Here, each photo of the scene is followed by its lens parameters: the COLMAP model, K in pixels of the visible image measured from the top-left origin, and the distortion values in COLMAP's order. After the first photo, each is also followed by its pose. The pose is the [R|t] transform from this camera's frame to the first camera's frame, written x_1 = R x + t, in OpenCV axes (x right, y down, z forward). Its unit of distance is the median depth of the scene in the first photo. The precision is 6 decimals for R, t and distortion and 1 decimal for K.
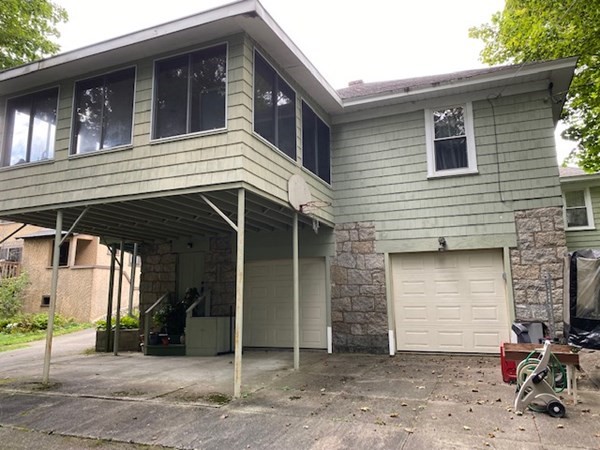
lens RADIAL K [[456.9, 0, 303.5], [0, 456.9, 224.7], [0, 0, 1]] dist [0.051417, -0.051658]
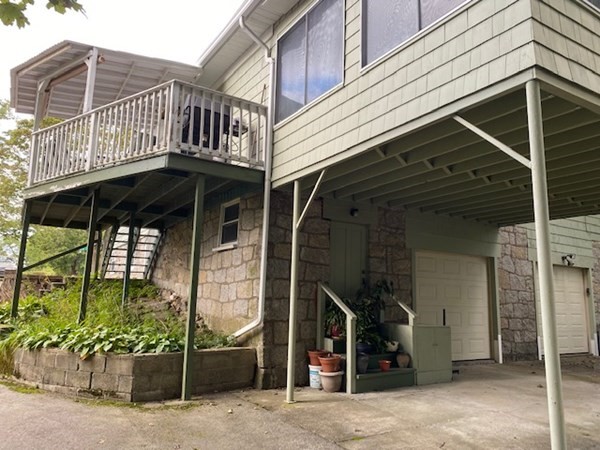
lens RADIAL K [[456.9, 0, 303.5], [0, 456.9, 224.7], [0, 0, 1]] dist [0.051417, -0.051658]
pose [[0.571195, 0.160635, 0.804943, -0.938356], [-0.170260, 0.982521, -0.075254, 0.143673], [-0.802962, -0.094065, 0.588561, 0.795434]]
